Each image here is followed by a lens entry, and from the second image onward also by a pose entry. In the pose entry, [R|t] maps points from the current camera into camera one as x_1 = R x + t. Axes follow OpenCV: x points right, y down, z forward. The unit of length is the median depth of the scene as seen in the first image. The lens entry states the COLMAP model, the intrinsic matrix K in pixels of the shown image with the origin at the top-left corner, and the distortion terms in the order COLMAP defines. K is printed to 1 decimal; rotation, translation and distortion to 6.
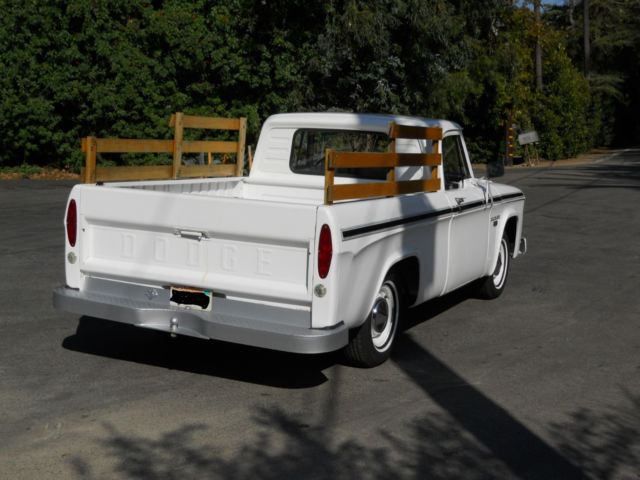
lens RADIAL K [[1048.1, 0, 320.0], [0, 1048.1, 240.0], [0, 0, 1]] dist [-0.017856, 0.022012]
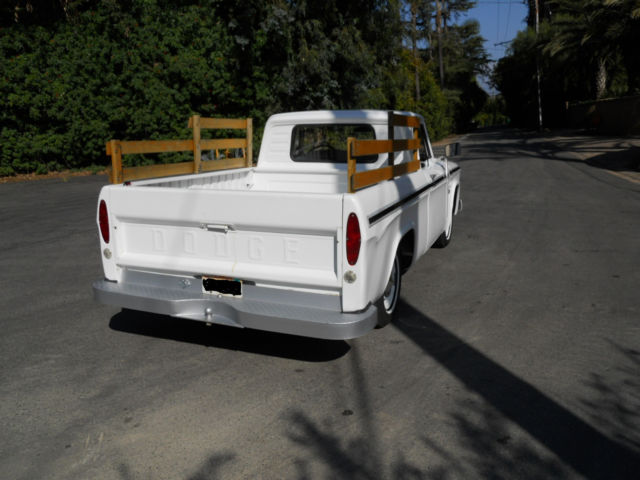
lens RADIAL K [[557.6, 0, 334.3], [0, 557.6, 241.8], [0, 0, 1]] dist [-0.039402, 0.004254]
pose [[0.992575, -0.072503, 0.097668, -0.050995], [0.063676, 0.993845, 0.090651, -0.028232], [-0.103639, -0.083759, 0.991082, 0.354485]]
